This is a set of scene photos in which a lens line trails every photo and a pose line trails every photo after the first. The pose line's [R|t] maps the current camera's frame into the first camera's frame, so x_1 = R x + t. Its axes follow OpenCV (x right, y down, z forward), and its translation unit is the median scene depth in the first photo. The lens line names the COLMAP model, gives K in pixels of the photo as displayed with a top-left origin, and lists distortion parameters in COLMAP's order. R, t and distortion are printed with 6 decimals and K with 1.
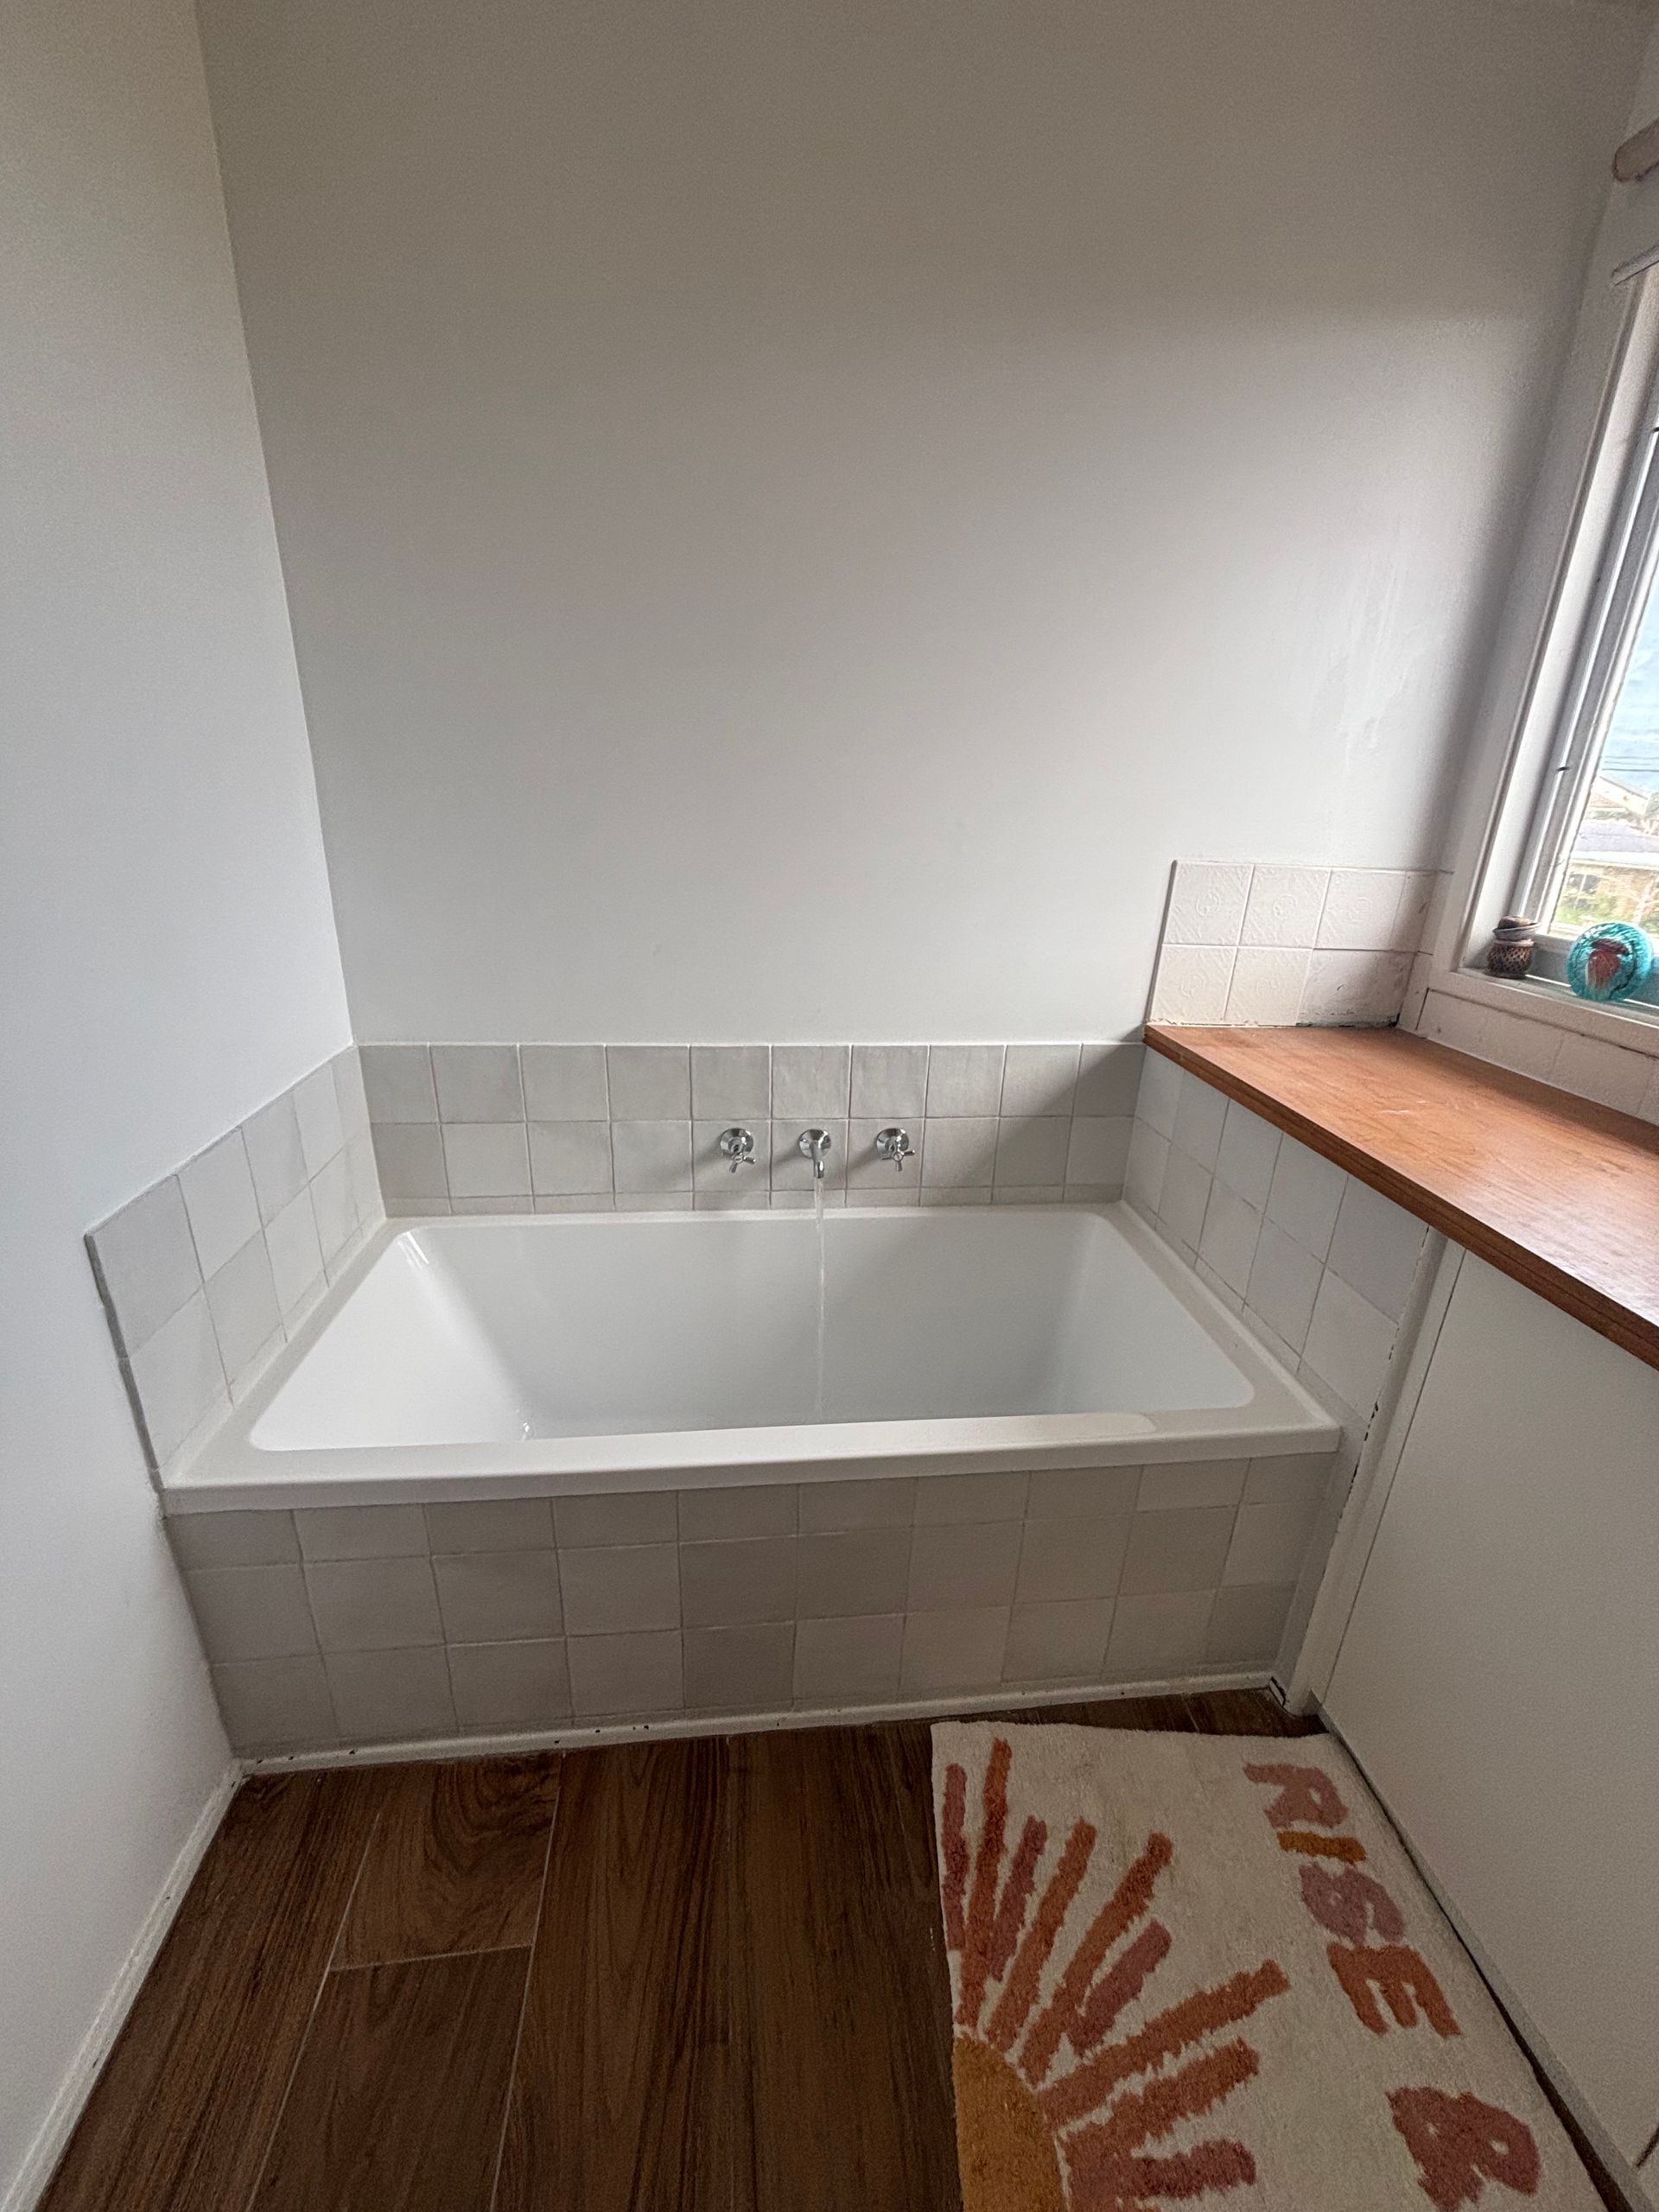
lens RADIAL K [[898.0, 0, 828.5], [0, 898.0, 1109.1], [0, 0, 1]] dist [0.006095, -0.001325]
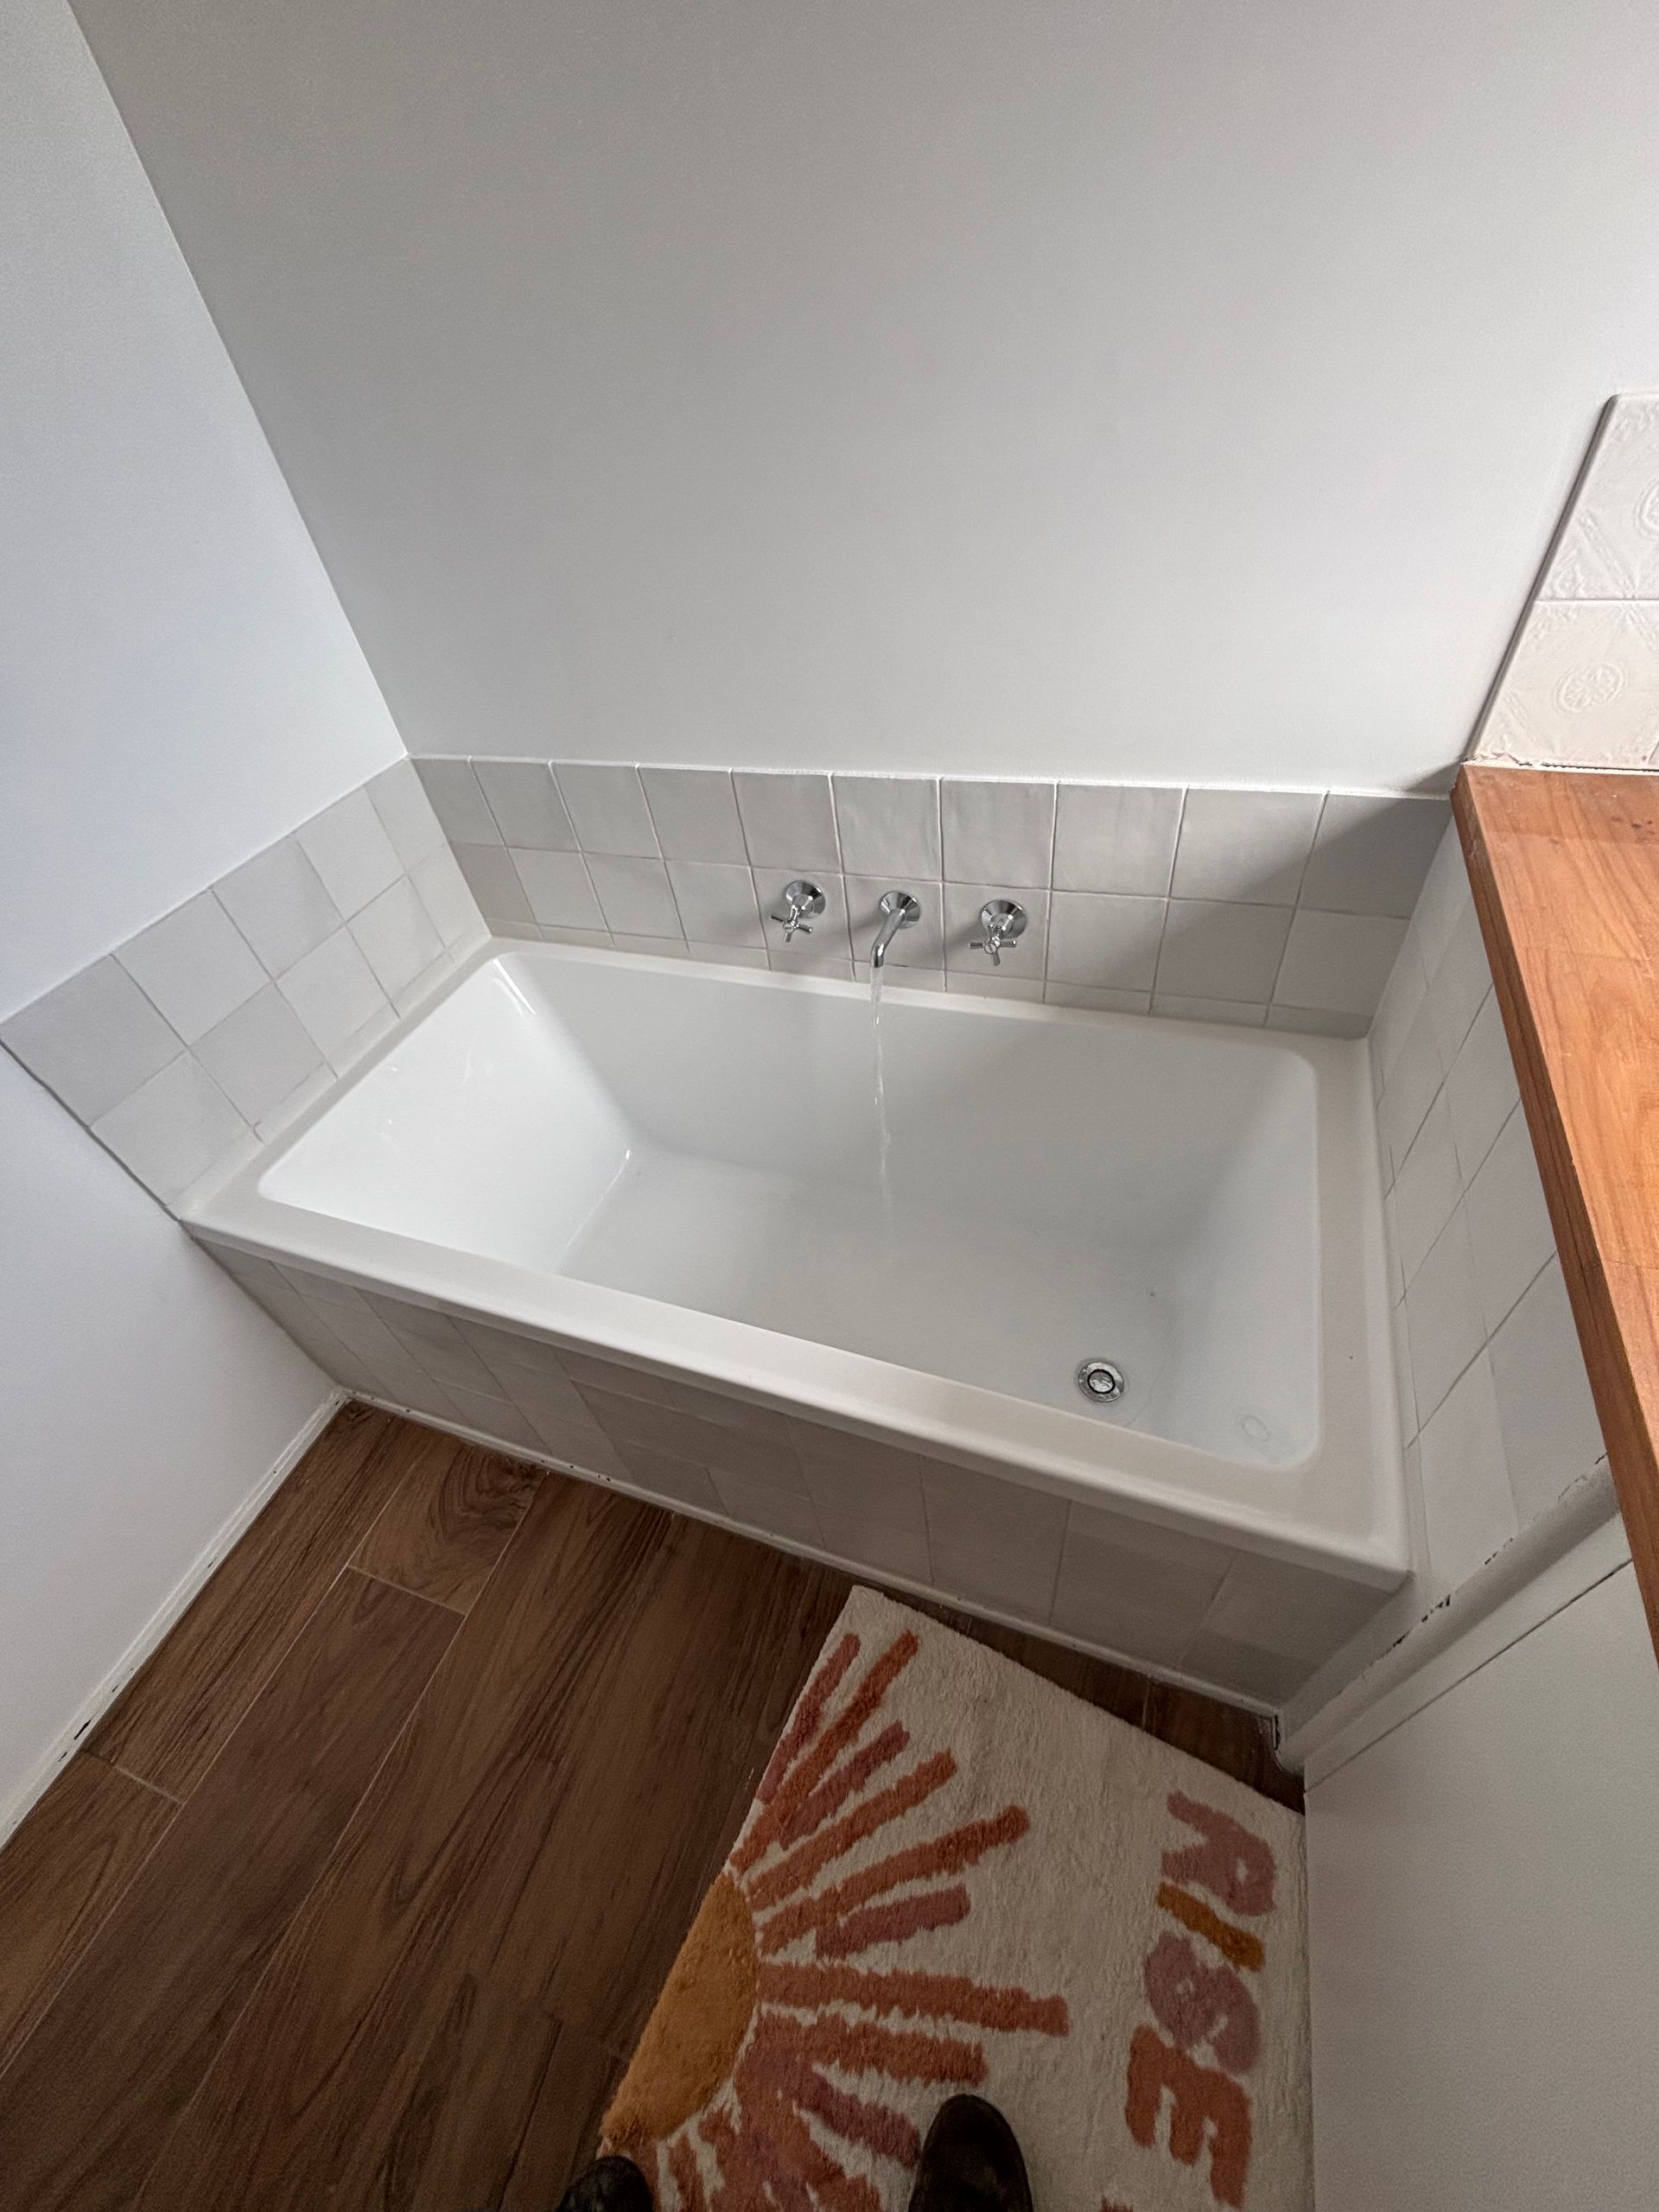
lens RADIAL K [[898.0, 0, 826.8], [0, 898.0, 1109.5], [0, 0, 1]] dist [0.006095, -0.001325]
pose [[0.886091, 0.208621, -0.413908, 0.403566], [-0.013947, 0.904580, 0.426076, -0.189821], [0.463301, -0.371769, 0.804450, 0.434231]]
